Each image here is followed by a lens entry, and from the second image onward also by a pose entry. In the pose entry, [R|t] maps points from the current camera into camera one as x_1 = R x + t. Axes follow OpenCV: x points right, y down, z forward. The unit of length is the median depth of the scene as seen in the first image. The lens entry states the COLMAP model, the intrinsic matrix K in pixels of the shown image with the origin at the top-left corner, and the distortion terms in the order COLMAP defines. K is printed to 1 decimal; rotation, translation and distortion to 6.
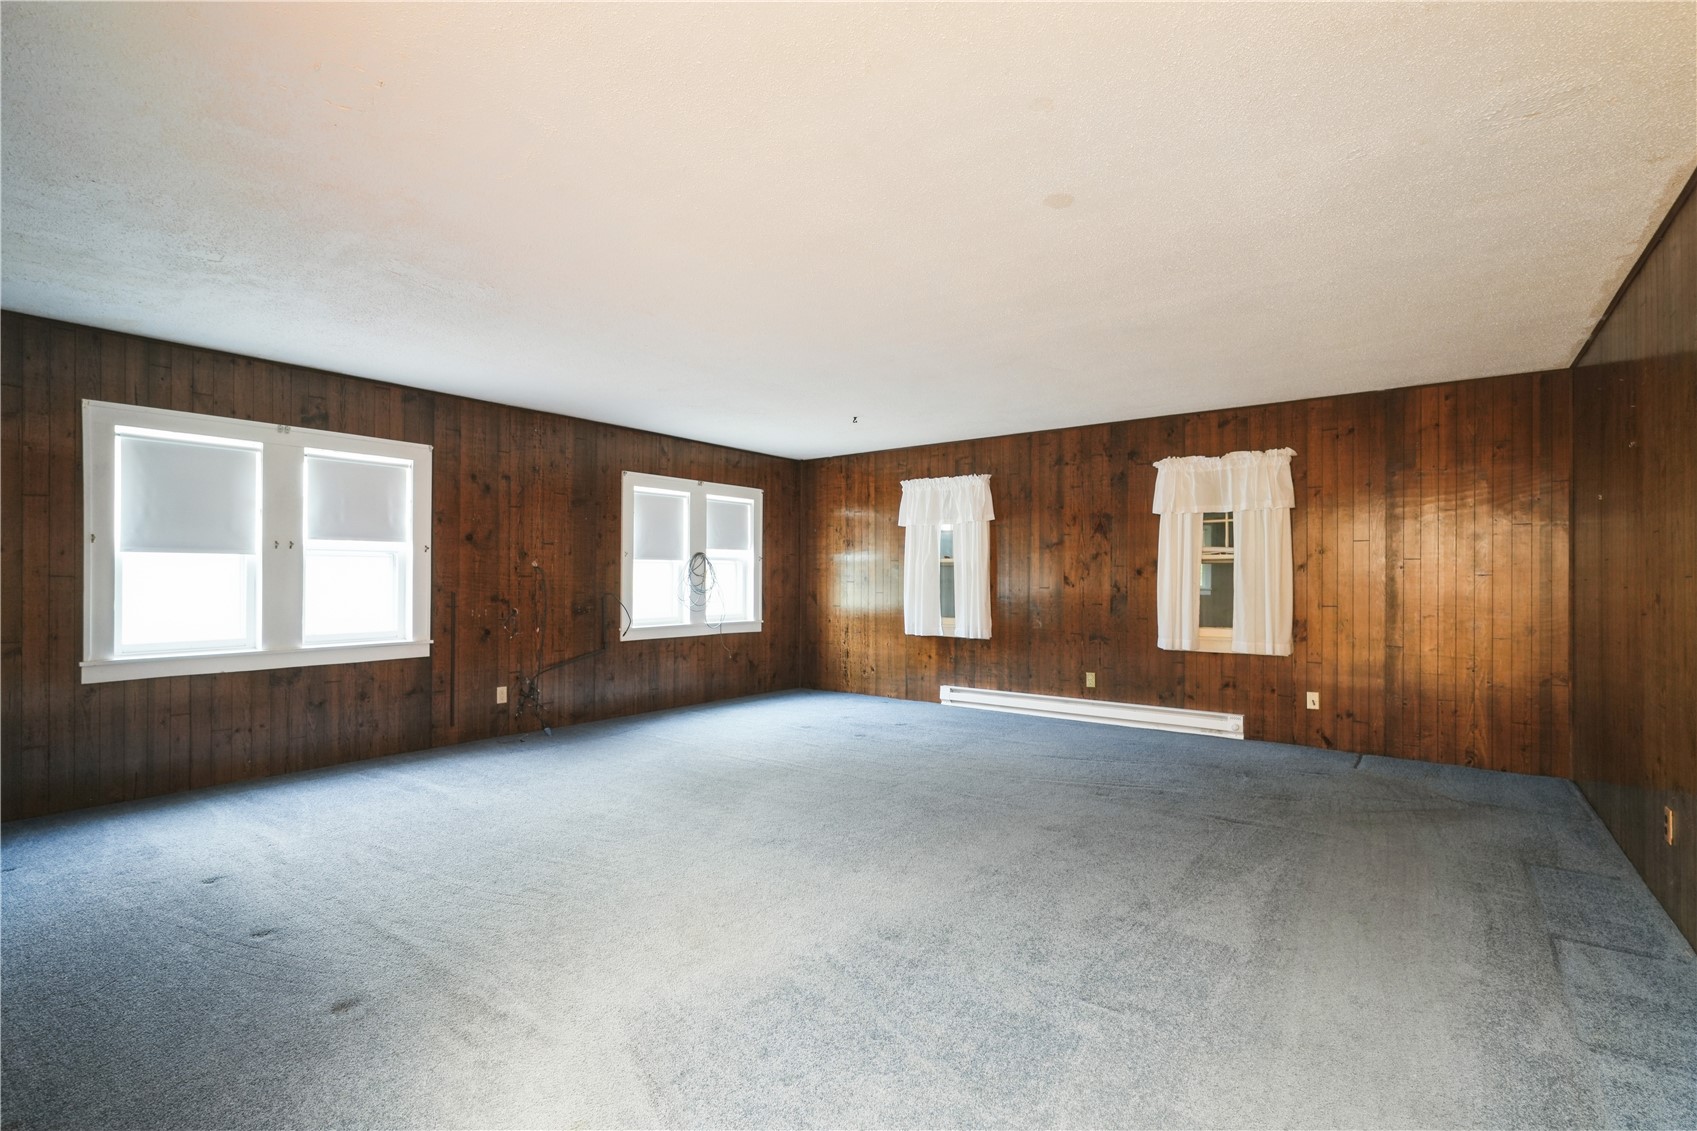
lens RADIAL K [[761.1, 0, 894.6], [0, 761.1, 573.6], [0, 0, 1]] dist [-0.000378, 0.000059]
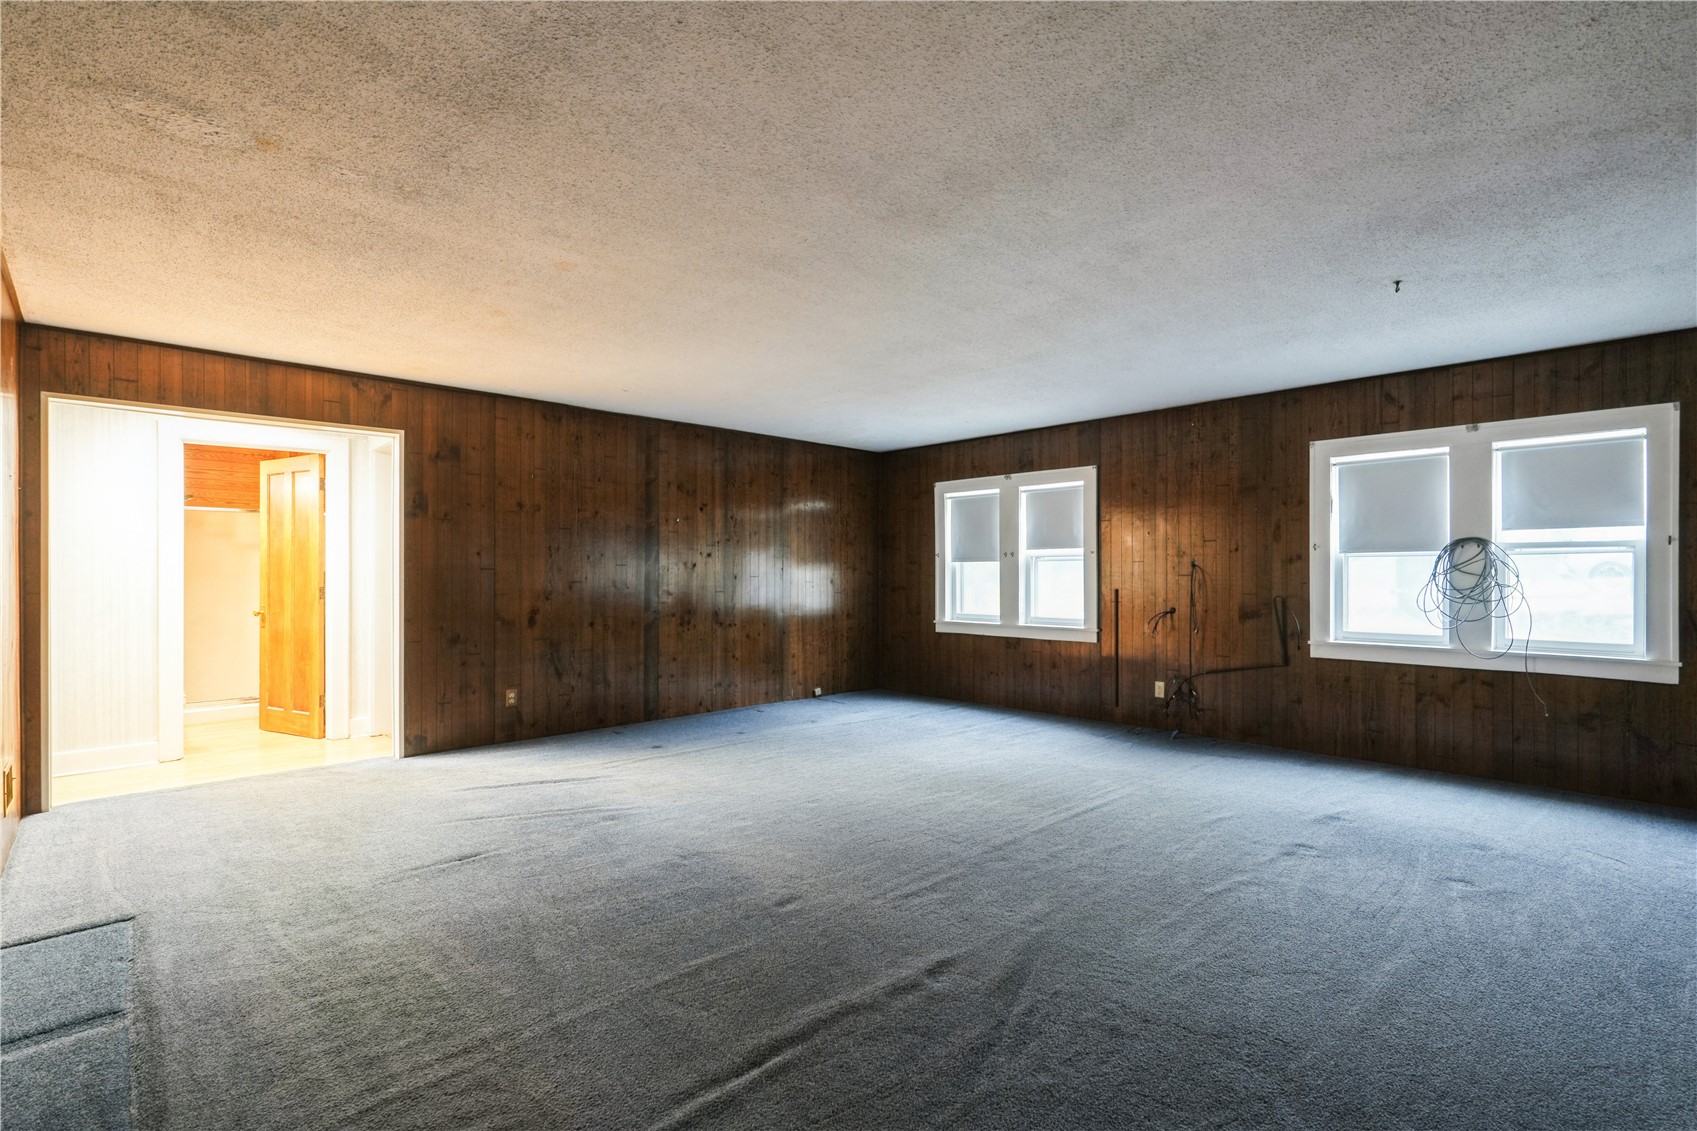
lens RADIAL K [[761.1, 0, 894.6], [0, 761.1, 573.6], [0, 0, 1]] dist [-0.000378, 0.000059]
pose [[-0.139194, -0.005090, -0.990252, 0.525780], [0.002614, 0.999981, -0.005507, 0.005660], [0.990262, -0.003355, -0.139178, 0.733208]]
